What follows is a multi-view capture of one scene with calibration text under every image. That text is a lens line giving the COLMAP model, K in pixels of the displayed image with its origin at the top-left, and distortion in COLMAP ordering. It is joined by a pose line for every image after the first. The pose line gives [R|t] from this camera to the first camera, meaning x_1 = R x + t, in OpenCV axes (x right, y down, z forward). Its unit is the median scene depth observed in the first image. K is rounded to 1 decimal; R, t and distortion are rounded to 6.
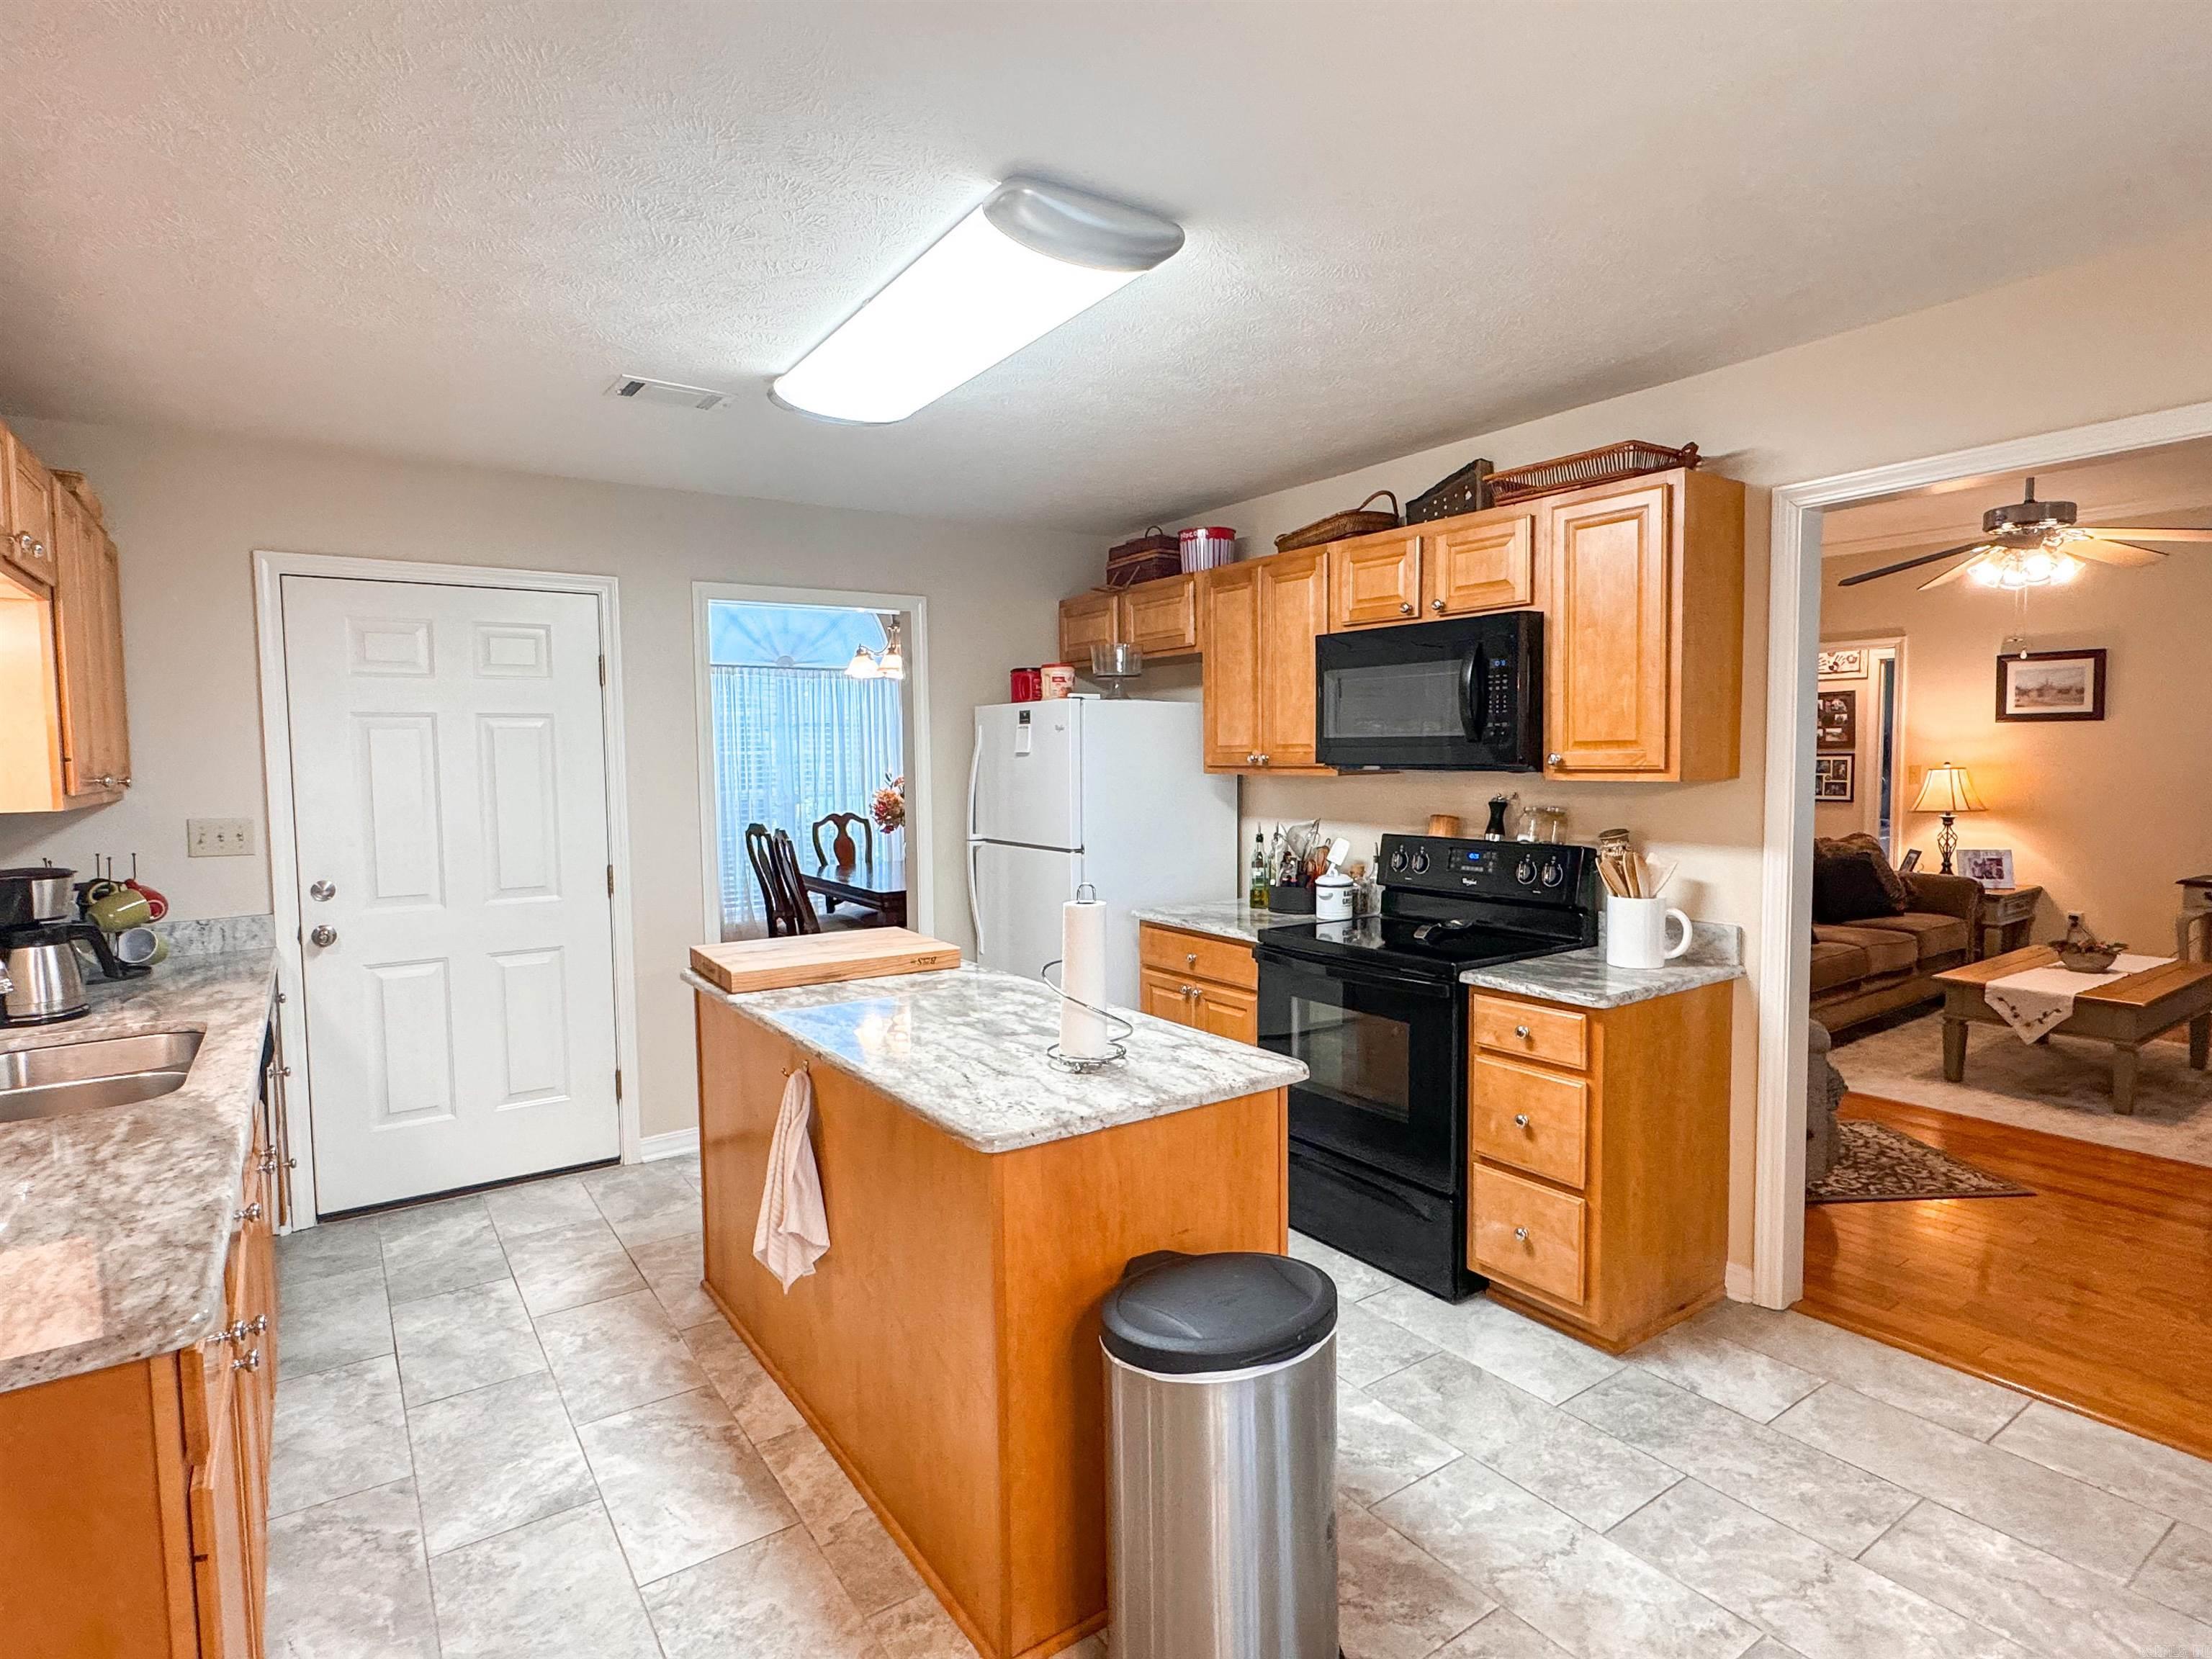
lens RADIAL K [[1159.5, 0, 1106.0], [0, 1159.5, 829.5], [0, 0, 1]] dist [0.000617, -0.001101]
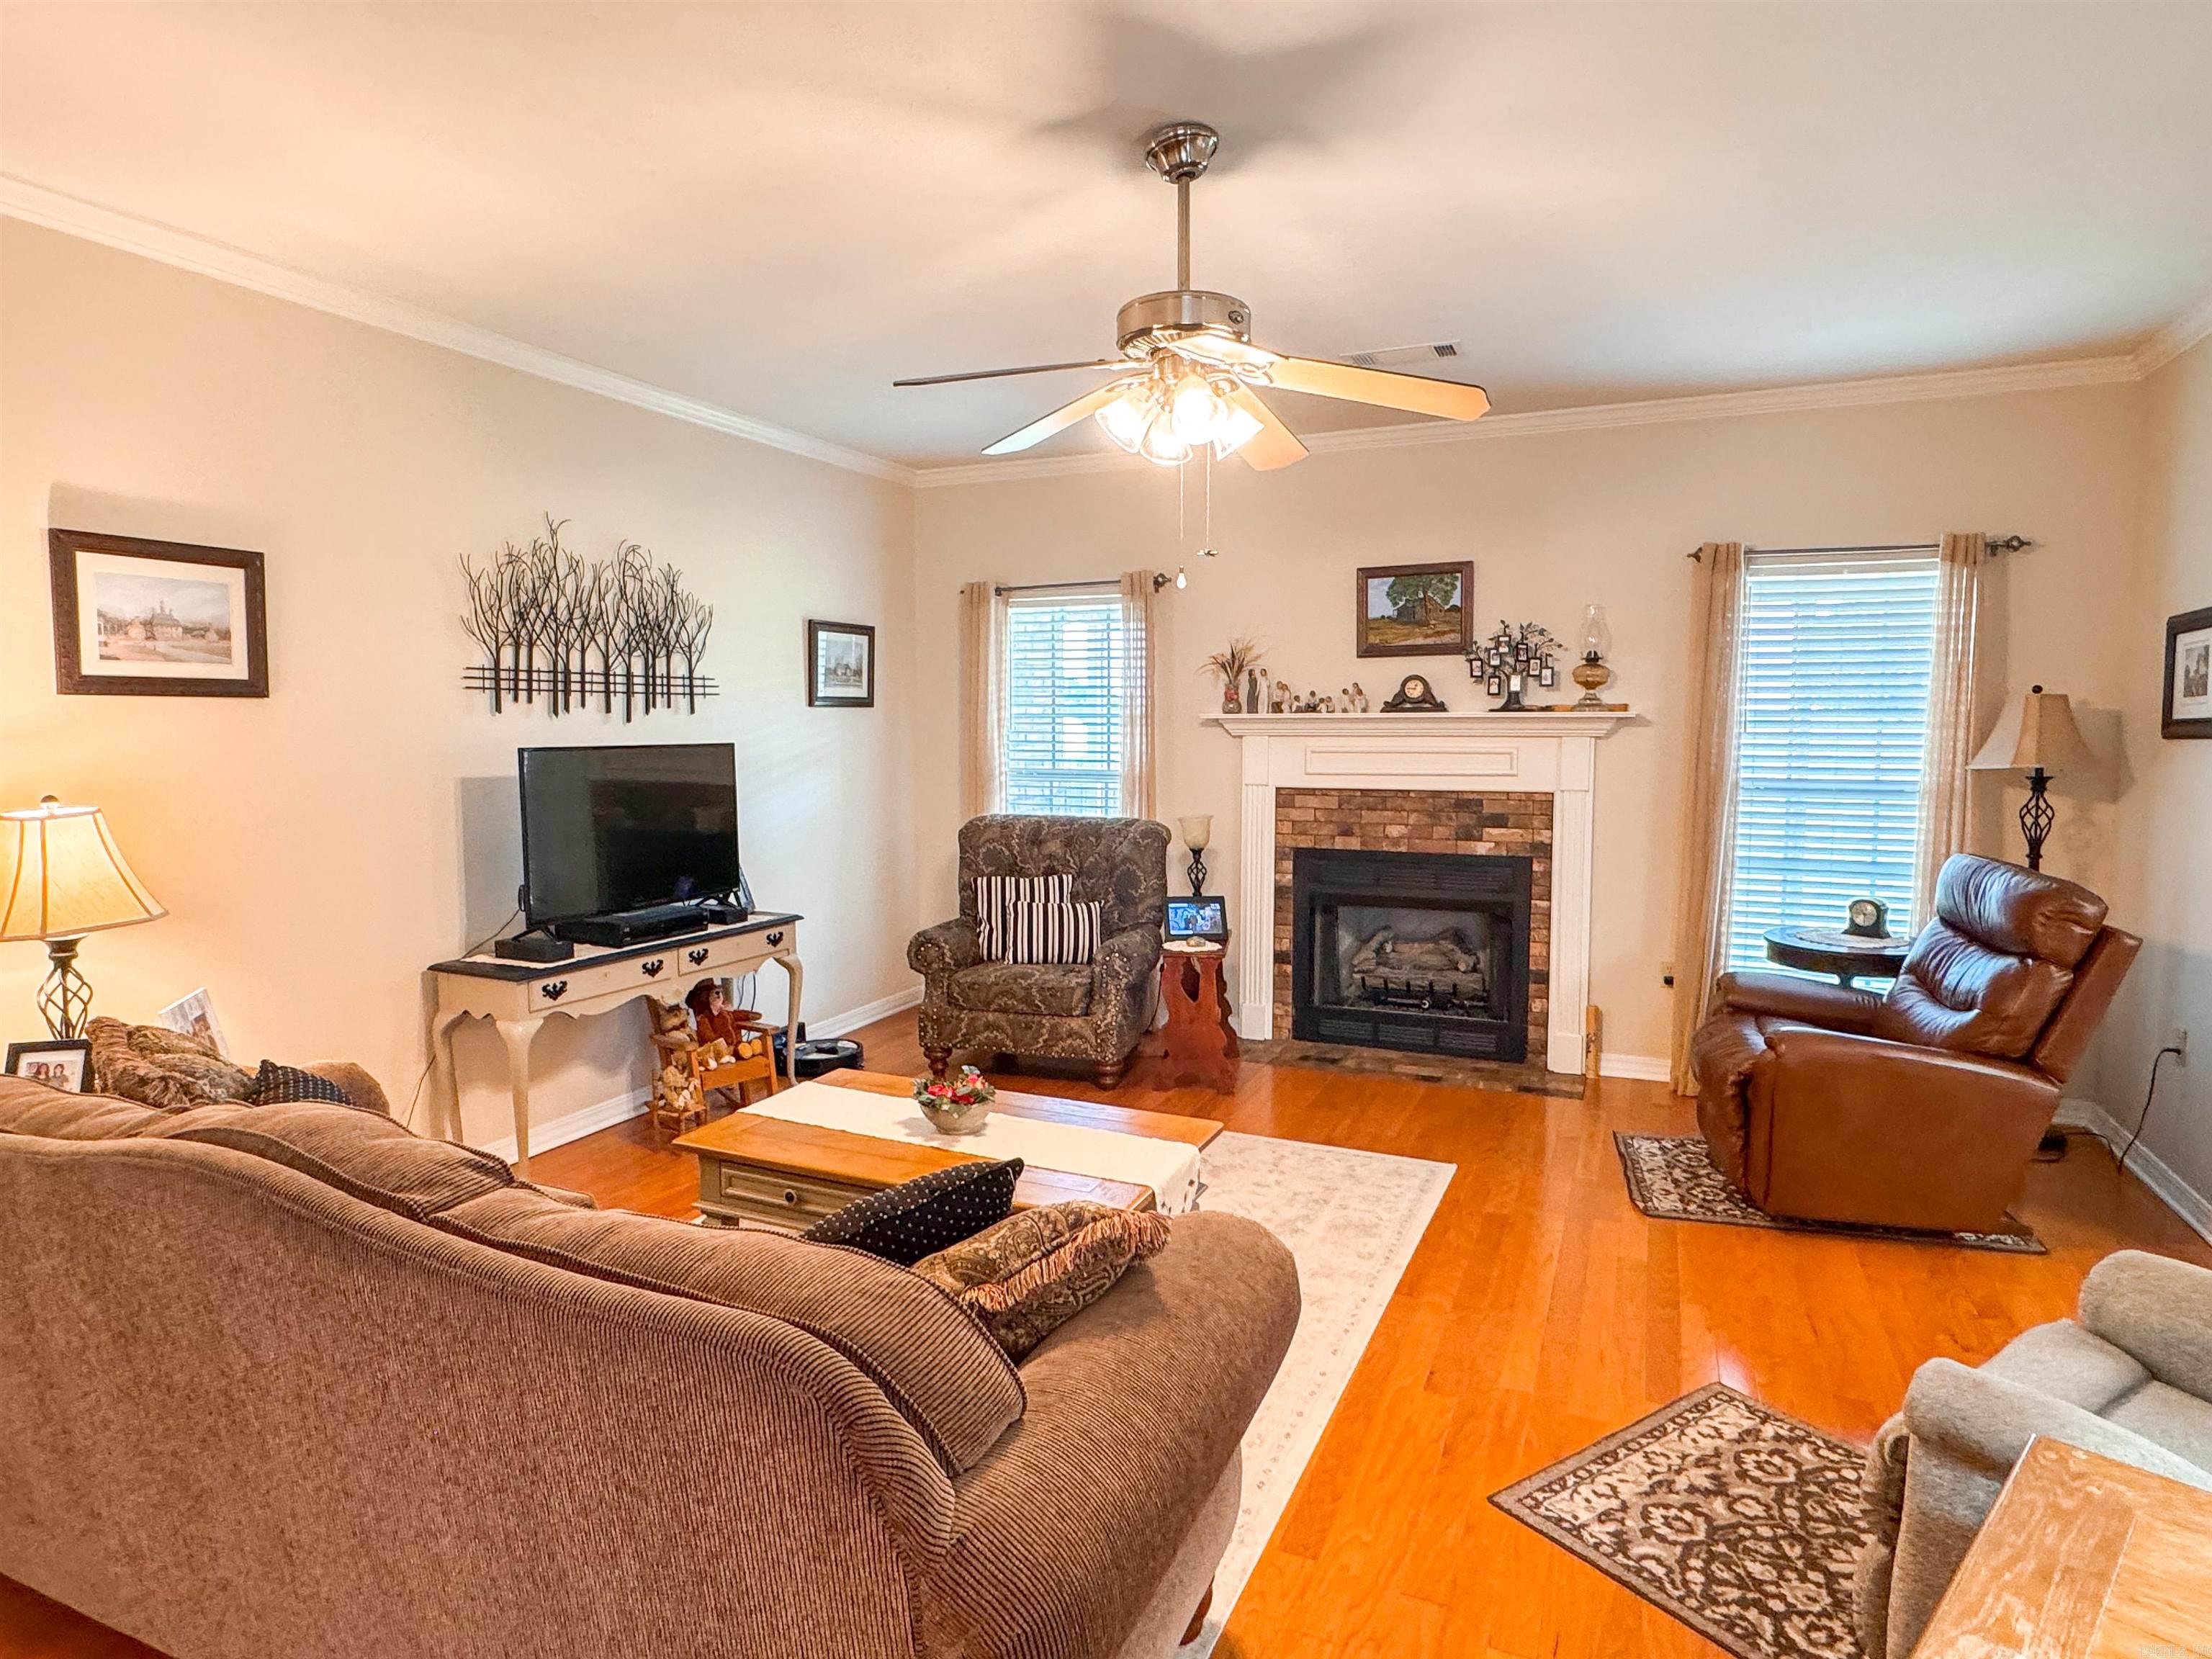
lens RADIAL K [[1249.8, 0, 1094.3], [0, 1249.8, 821.0], [0, 0, 1]] dist [-0.002557, 0.000592]
pose [[-0.513829, -0.056135, 0.856054, 0.354606], [0.064727, 0.992476, 0.103932, -0.123475], [-0.855448, 0.108813, -0.506329, 1.616758]]
